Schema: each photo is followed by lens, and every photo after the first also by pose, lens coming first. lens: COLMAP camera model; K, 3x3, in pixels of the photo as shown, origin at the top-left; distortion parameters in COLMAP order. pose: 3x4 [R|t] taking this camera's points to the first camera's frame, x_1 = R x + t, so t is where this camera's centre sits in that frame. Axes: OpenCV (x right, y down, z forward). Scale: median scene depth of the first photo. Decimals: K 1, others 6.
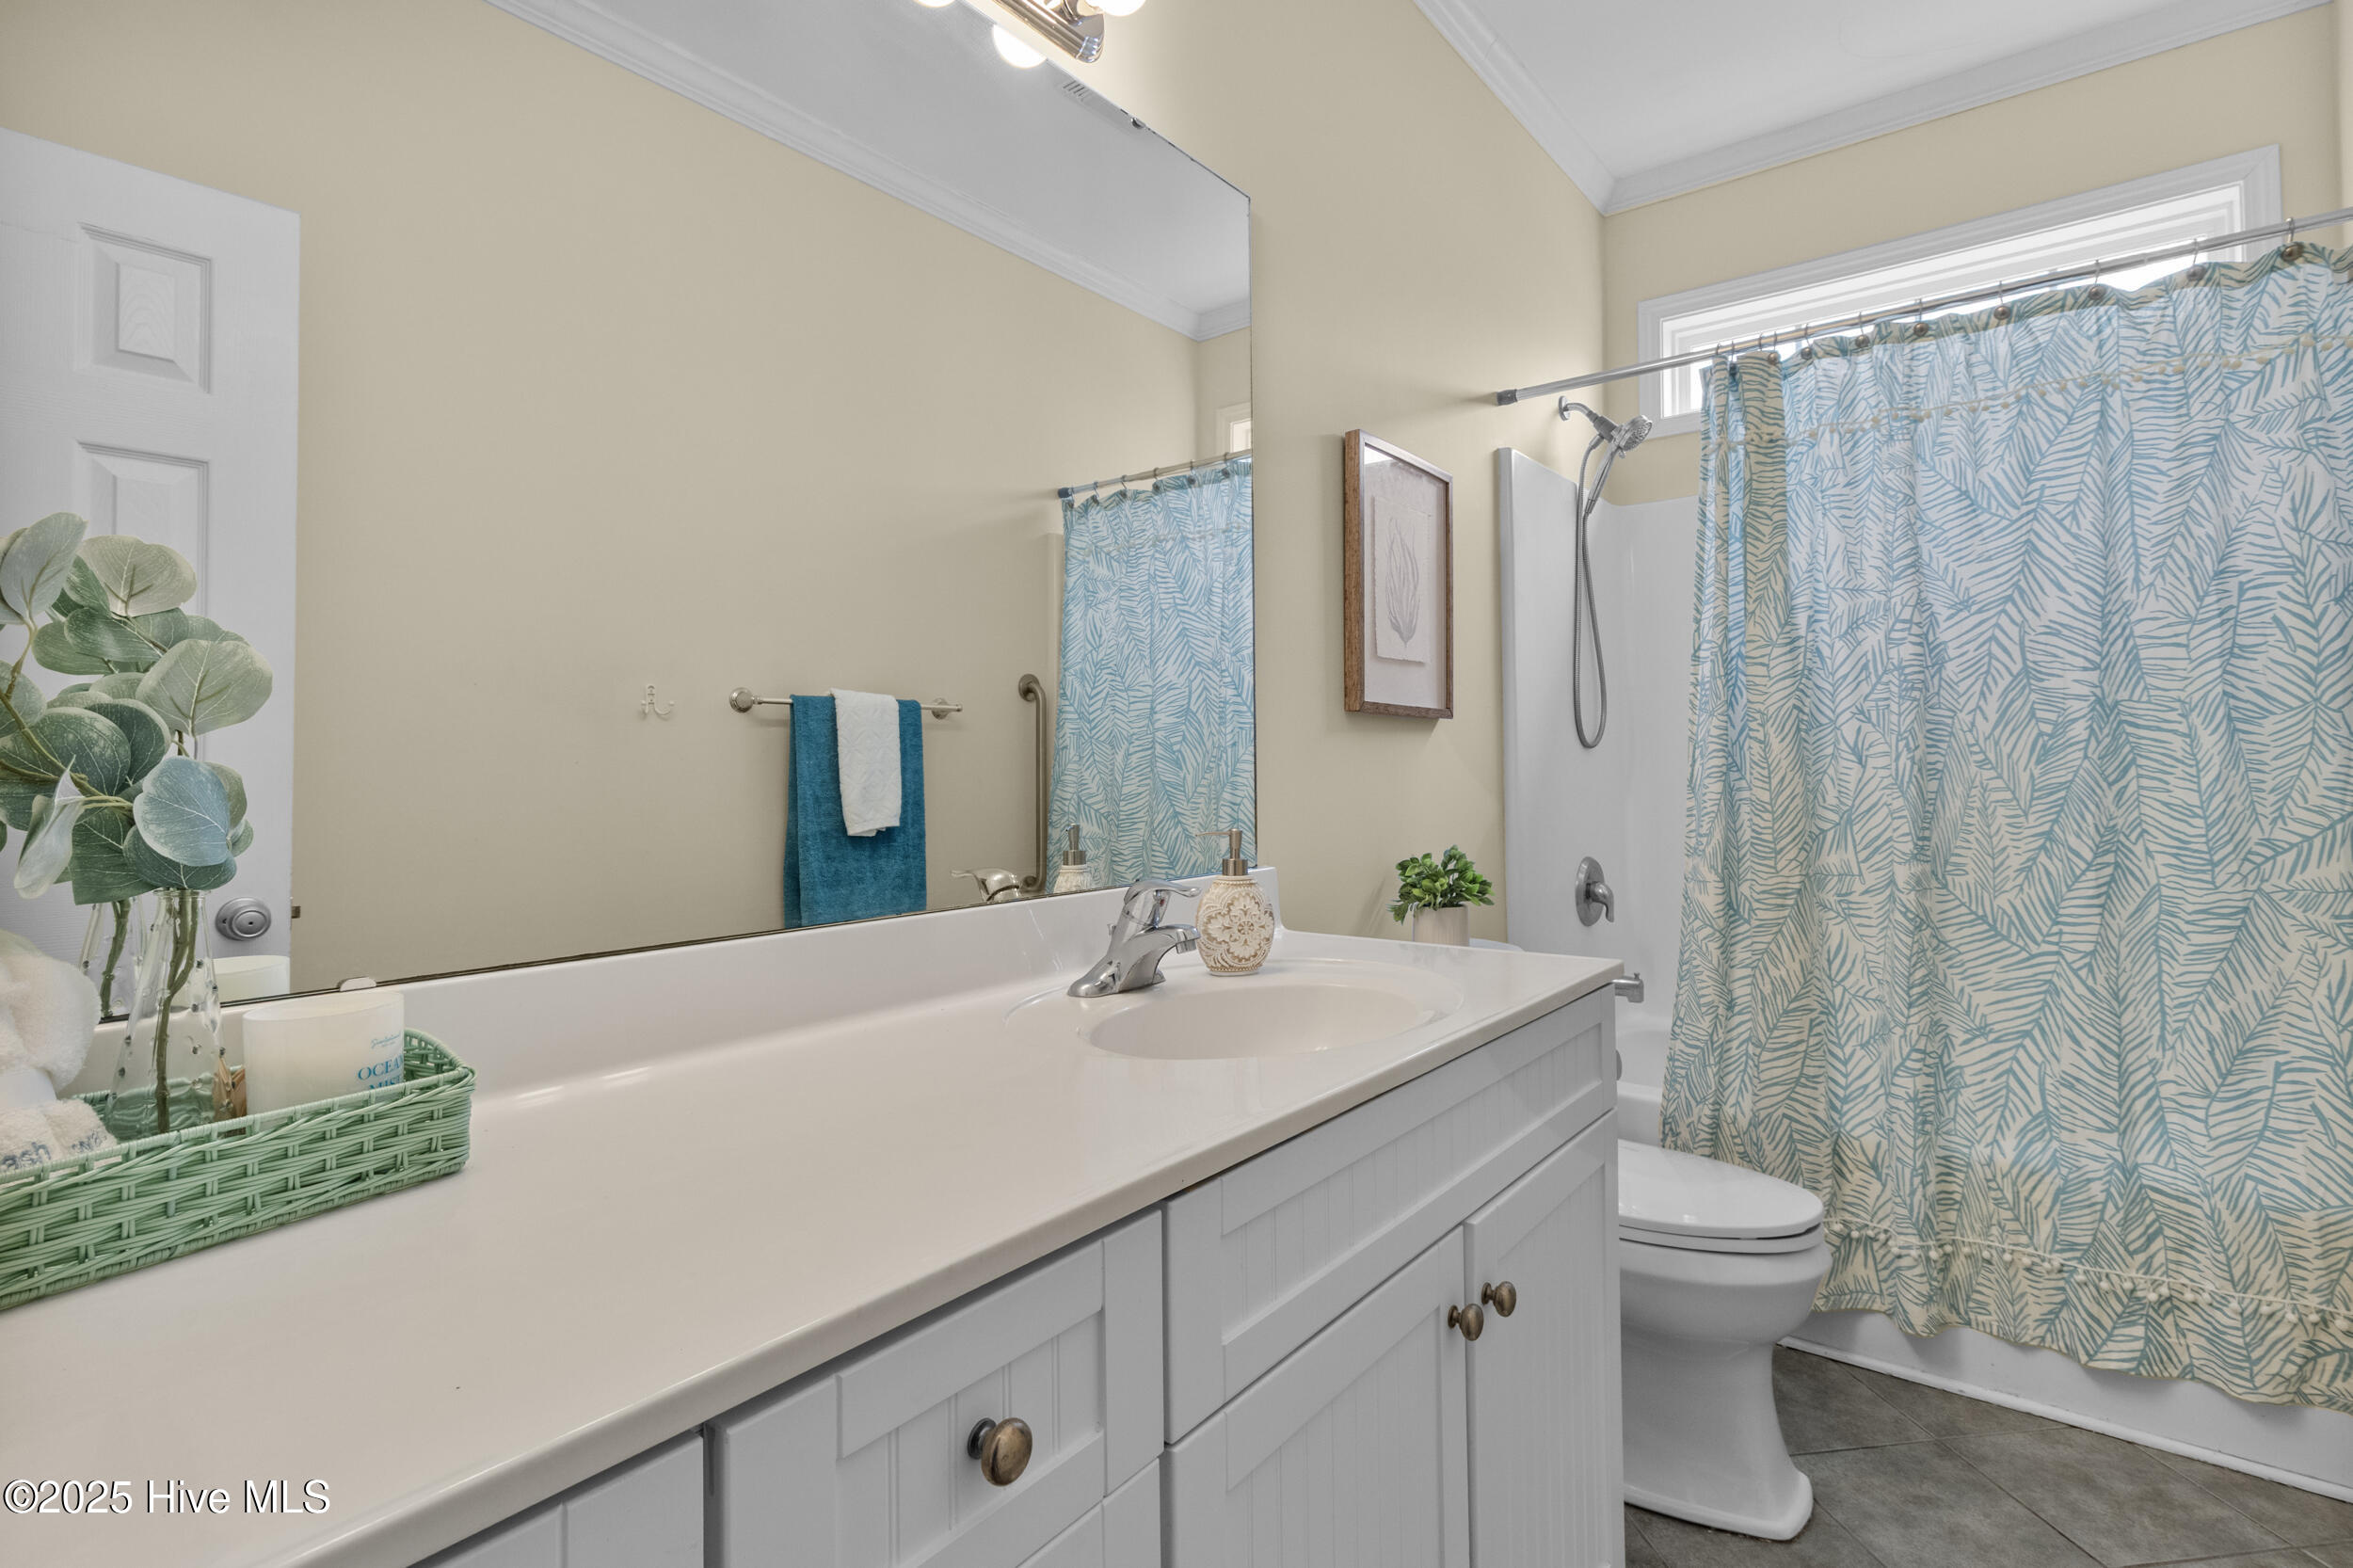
lens RADIAL K [[1103.4, 0, 1229.3], [0, 1103.4, 741.8], [0, 0, 1]] dist [0.002927, -0.000308]
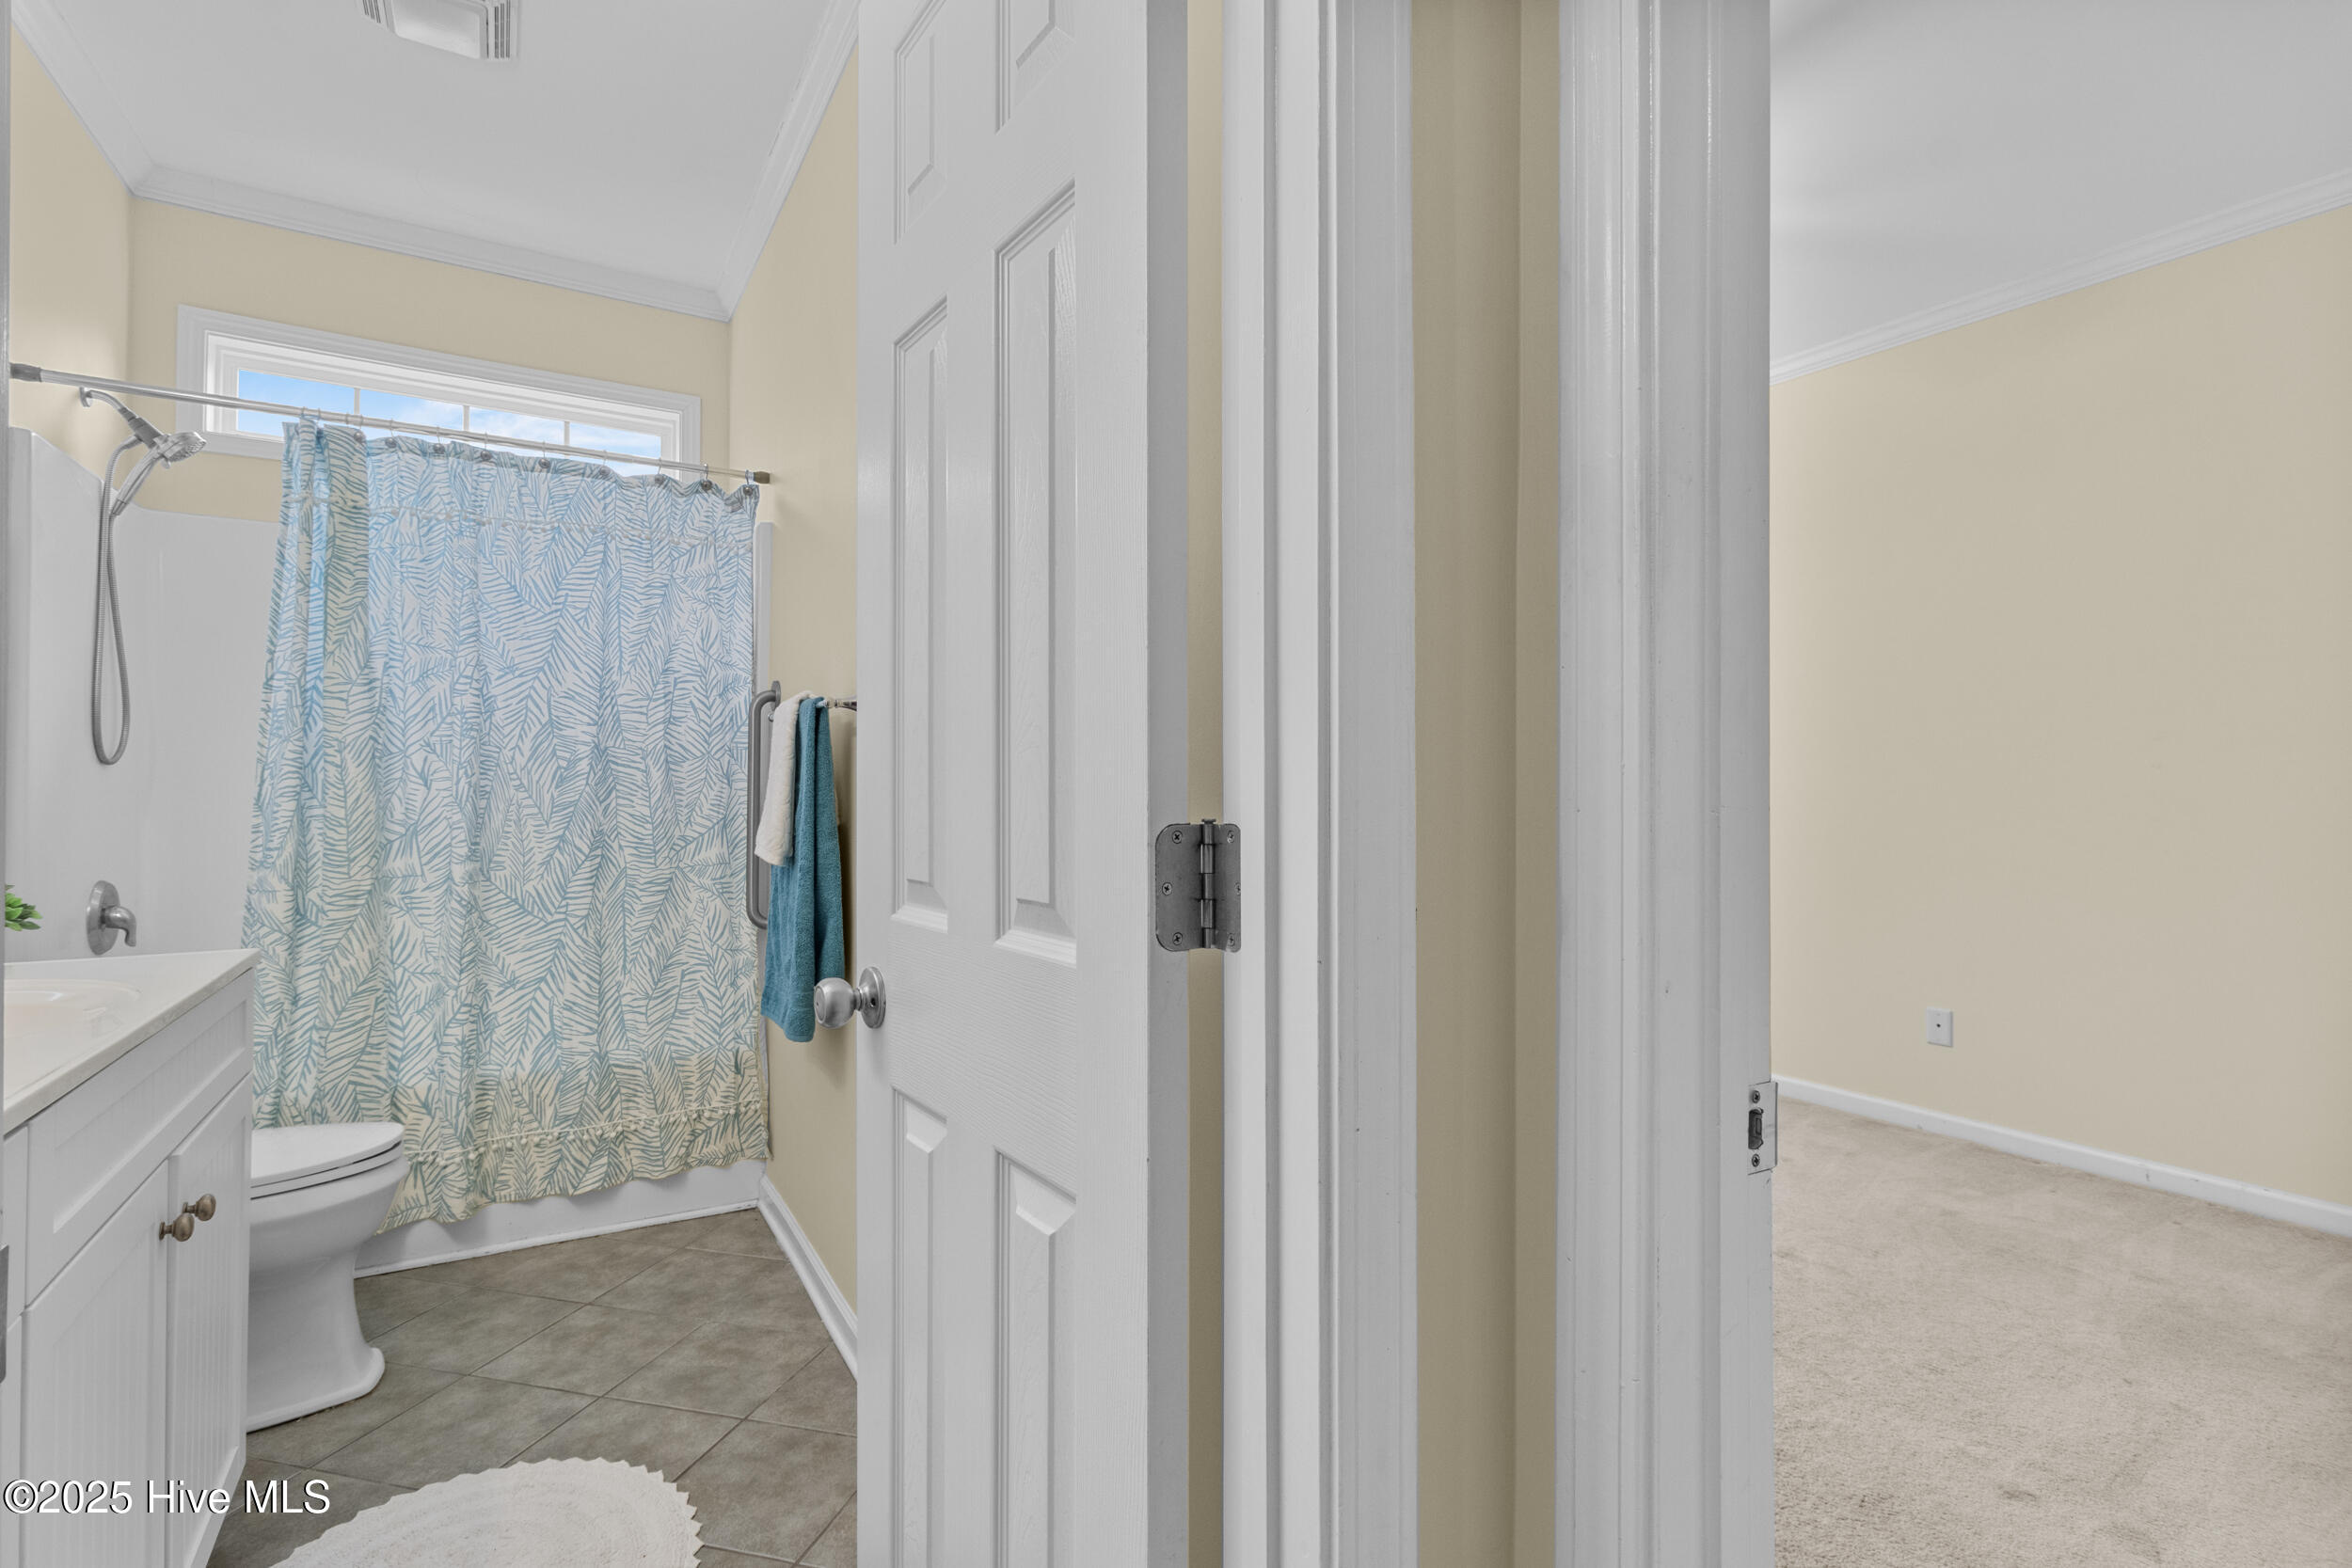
lens RADIAL K [[1102.8, 0, 1177.0], [0, 1102.8, 785.4], [0, 0, 1]] dist [0.002927, -0.000308]
pose [[0.373305, 0.015512, 0.927579, -0.286104], [-0.033853, 0.999422, -0.003090, -0.006157], [-0.927091, -0.030248, 0.373615, -0.269464]]
